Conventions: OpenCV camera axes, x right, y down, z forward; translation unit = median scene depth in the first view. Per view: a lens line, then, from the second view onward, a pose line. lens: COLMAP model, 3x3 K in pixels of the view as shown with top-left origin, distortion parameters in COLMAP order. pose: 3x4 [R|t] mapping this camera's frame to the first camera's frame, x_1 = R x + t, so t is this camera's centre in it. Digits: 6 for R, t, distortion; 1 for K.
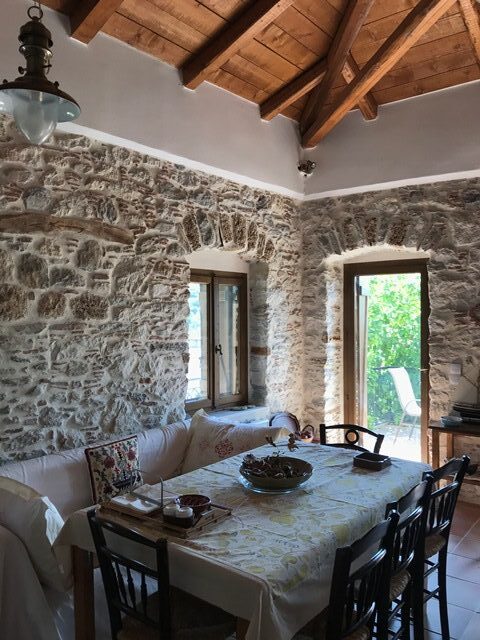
lens RADIAL K [[534.7, 0, 240.0], [0, 534.7, 320.0], [0, 0, 1]] dist [0.050273, -0.069231]
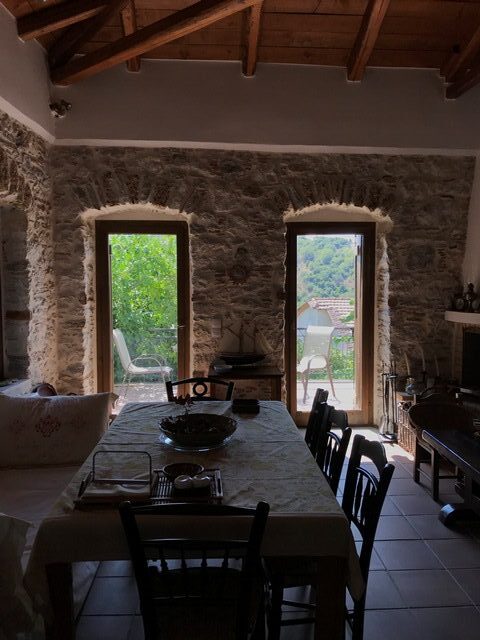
lens RADIAL K [[534.7, 0, 240.0], [0, 534.7, 320.0], [0, 0, 1]] dist [0.050273, -0.069231]
pose [[0.761579, -0.043343, 0.646621, -0.249788], [0.004824, 0.998113, 0.061222, 0.014936], [-0.648055, -0.043506, 0.760350, 0.117500]]
